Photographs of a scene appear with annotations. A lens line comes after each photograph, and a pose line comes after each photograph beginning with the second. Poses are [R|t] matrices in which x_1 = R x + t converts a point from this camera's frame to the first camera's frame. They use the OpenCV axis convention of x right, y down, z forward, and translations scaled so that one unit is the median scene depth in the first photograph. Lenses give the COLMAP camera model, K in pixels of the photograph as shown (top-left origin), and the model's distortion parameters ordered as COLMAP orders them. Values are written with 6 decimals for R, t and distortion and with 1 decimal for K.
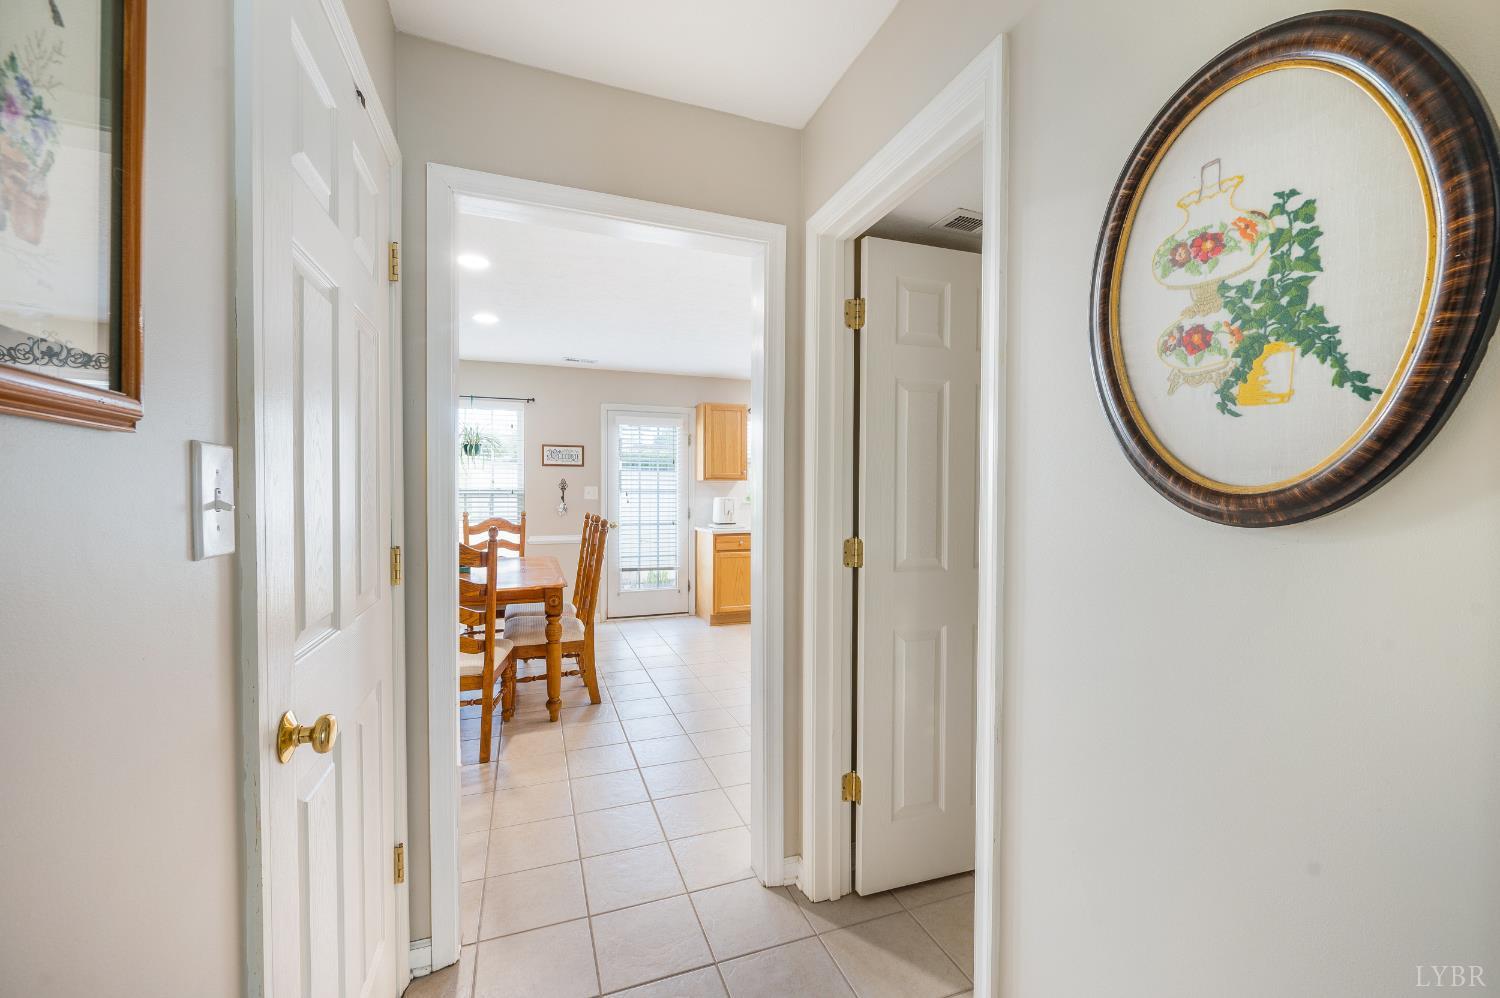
lens RADIAL K [[598.3, 0, 751.2], [0, 598.3, 495.2], [0, 0, 1]] dist [-0.001841, 0.000770]
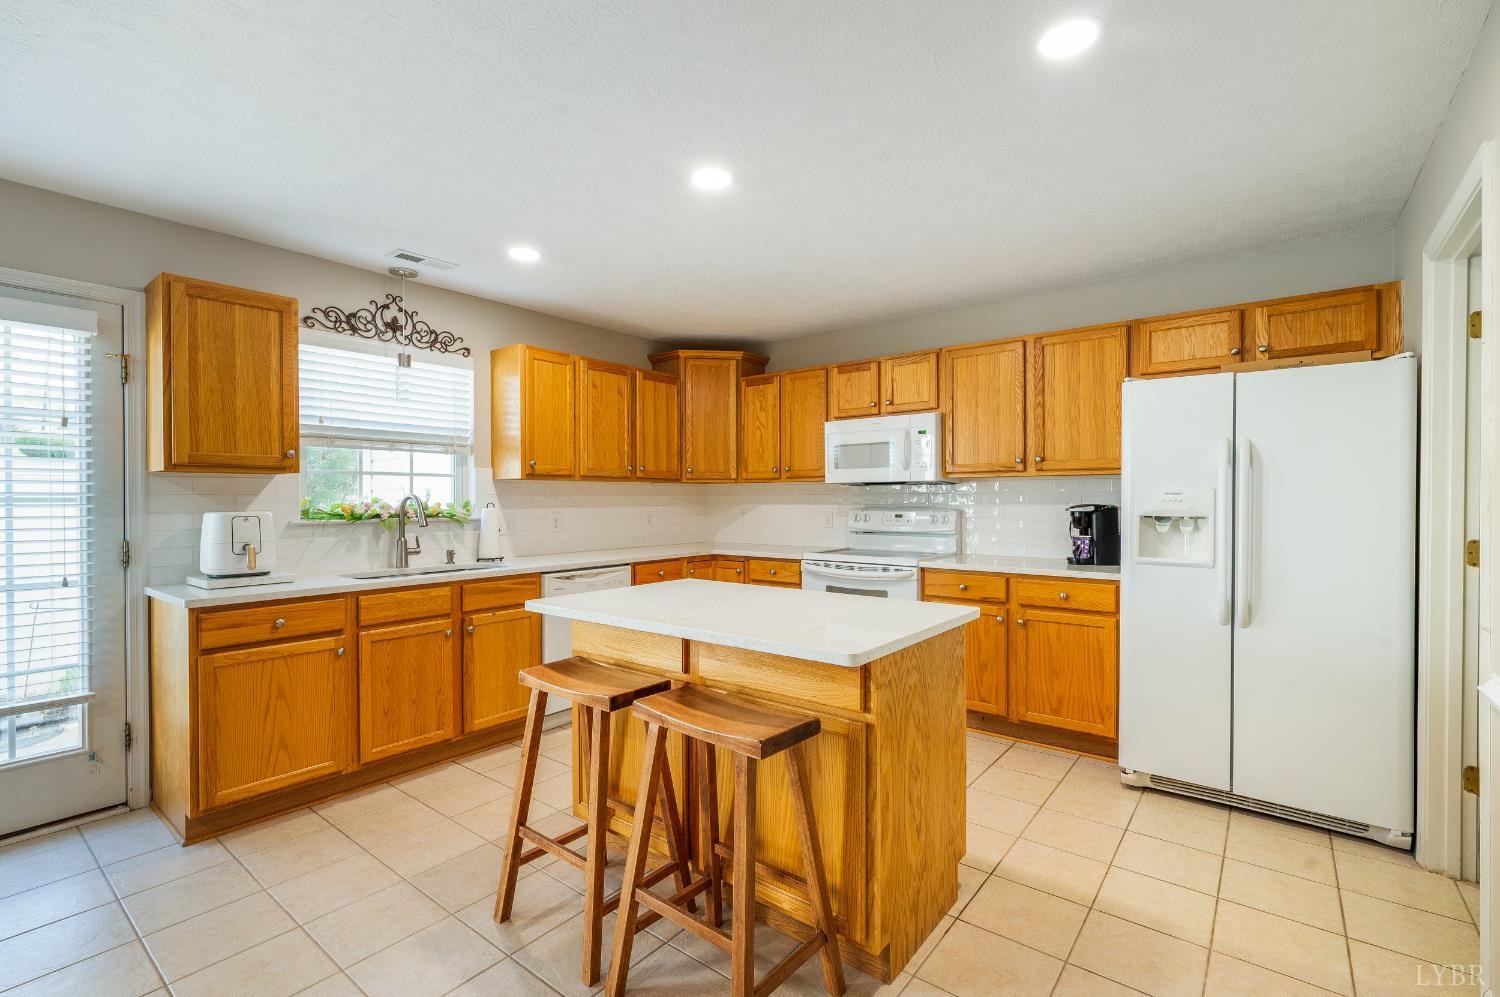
lens RADIAL K [[678.5, 0, 744.8], [0, 678.5, 504.6], [0, 0, 1]] dist [0.000885, -0.000606]
pose [[0.858128, -0.010490, 0.513329, 0.019094], [0.009704, 0.999944, 0.004213, -0.000473], [-0.513345, 0.001366, 0.858182, 0.427674]]
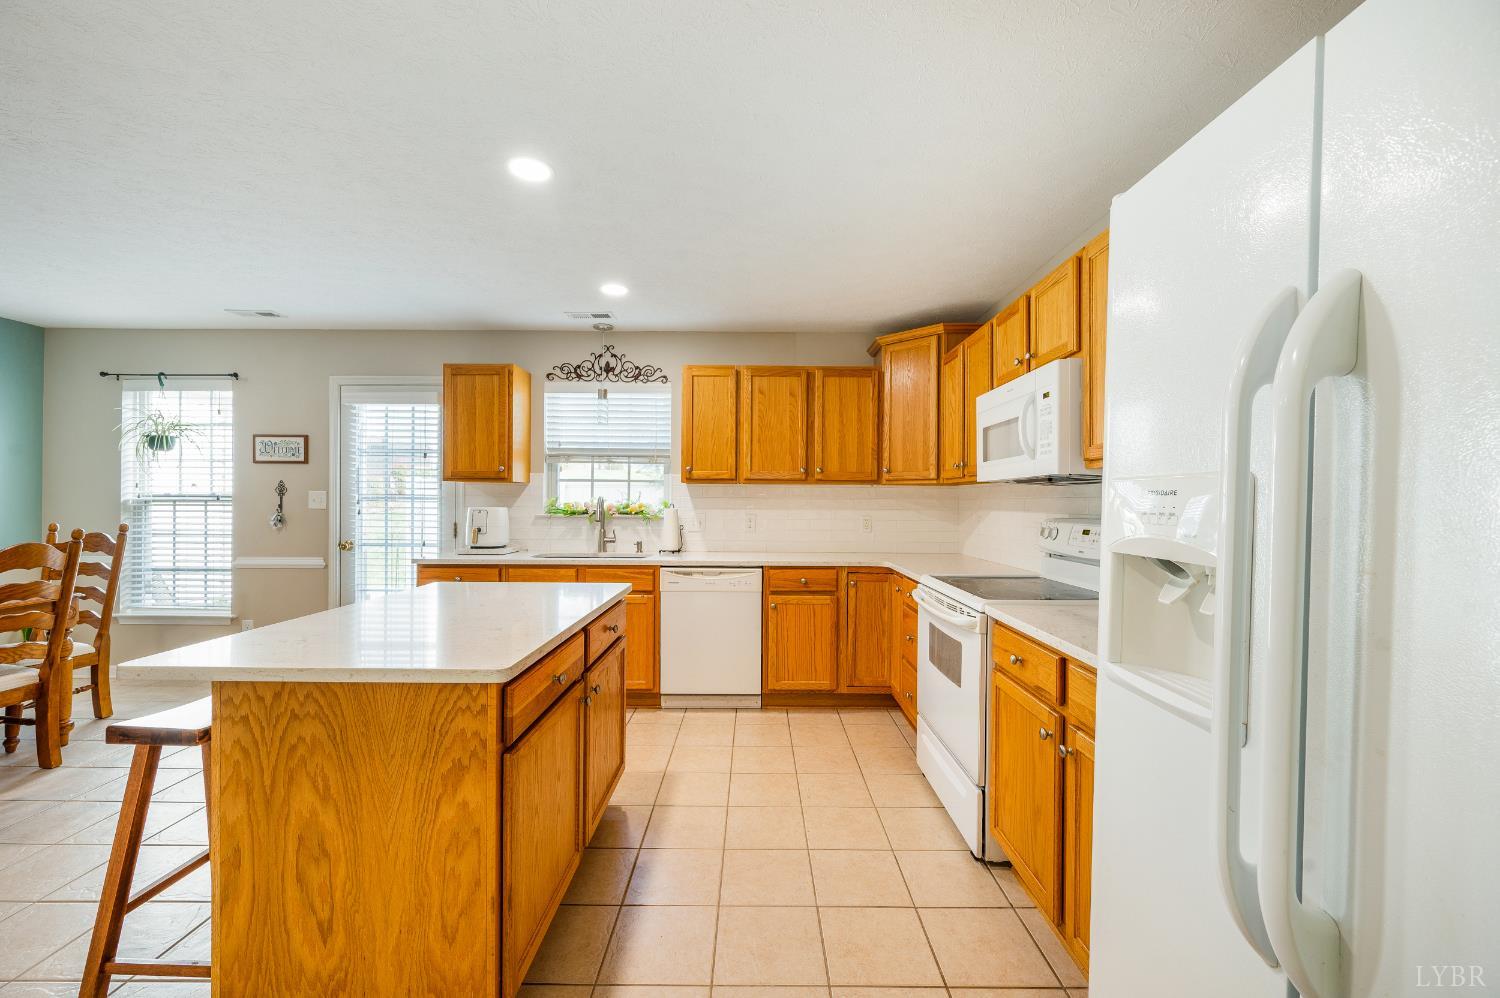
lens RADIAL K [[598.3, 0, 749.4], [0, 598.3, 504.2], [0, 0, 1]] dist [-0.001841, 0.000770]
pose [[0.932295, 0.005350, -0.361660, 0.484887], [-0.006821, 0.999973, -0.002792, 0.000003], [0.361635, 0.005070, 0.932306, 0.514353]]
